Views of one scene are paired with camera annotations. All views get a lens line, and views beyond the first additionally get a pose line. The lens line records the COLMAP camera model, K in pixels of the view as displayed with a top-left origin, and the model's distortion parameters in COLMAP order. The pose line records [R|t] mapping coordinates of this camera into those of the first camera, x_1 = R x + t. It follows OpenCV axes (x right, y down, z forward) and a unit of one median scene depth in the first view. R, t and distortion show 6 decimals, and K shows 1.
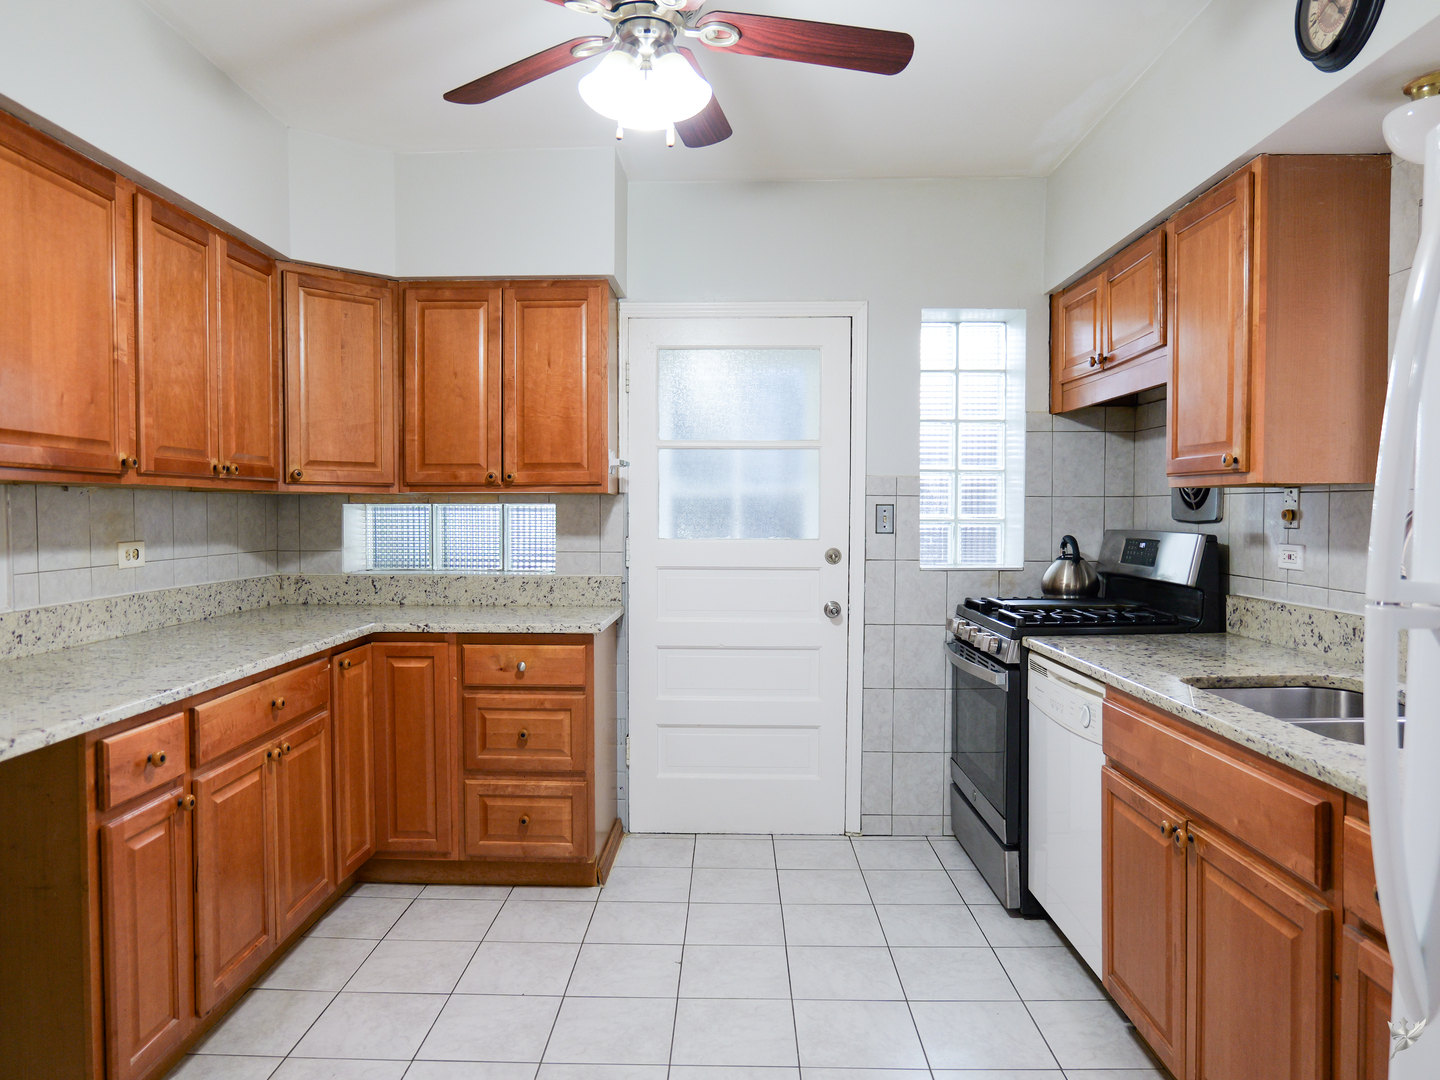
lens RADIAL K [[960.2, 0, 725.1], [0, 960.2, 540.1], [0, 0, 1]] dist [-0.041985, 0.022027]
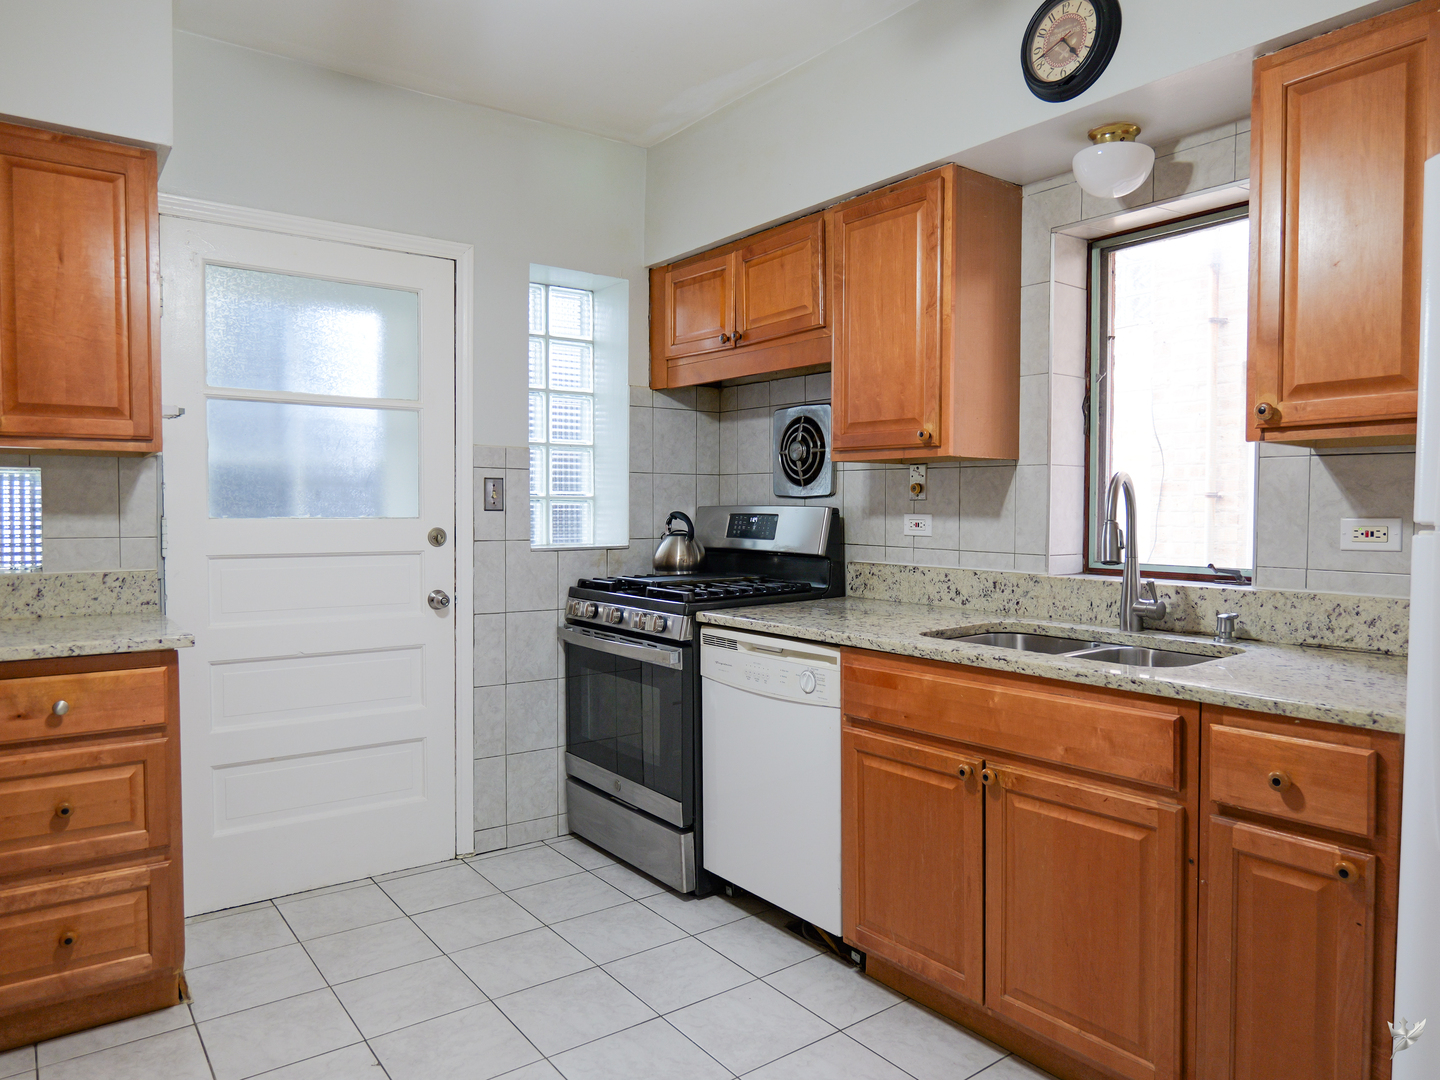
lens RADIAL K [[960.2, 0, 757.4], [0, 960.2, 543.3], [0, 0, 1]] dist [-0.041985, 0.022027]
pose [[0.778983, -0.022581, 0.626638, -0.232703], [0.016150, 0.999742, 0.015950, 0.015290], [-0.626837, -0.002305, 0.779147, 0.183340]]
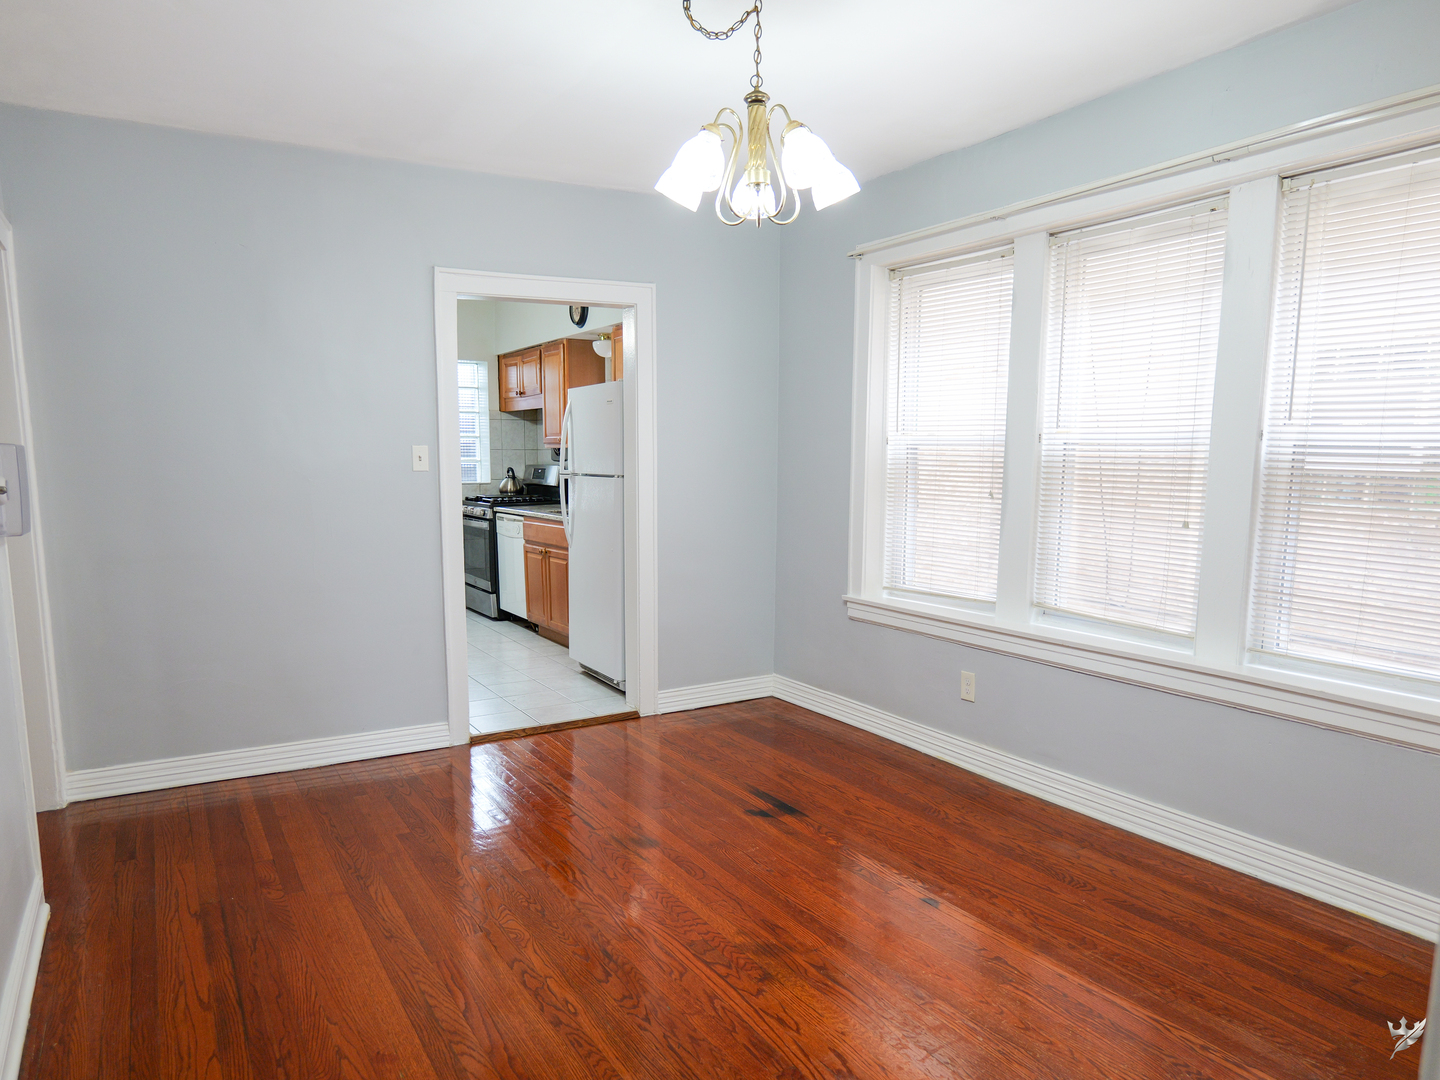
lens RADIAL K [[960.2, 0, 705.6], [0, 960.2, 607.4], [0, 0, 1]] dist [-0.041985, 0.022027]
pose [[0.857604, -0.080306, 0.508003, -0.469738], [0.013843, 0.990981, 0.133288, 0.031714], [-0.514125, -0.107276, 0.850980, -1.339963]]
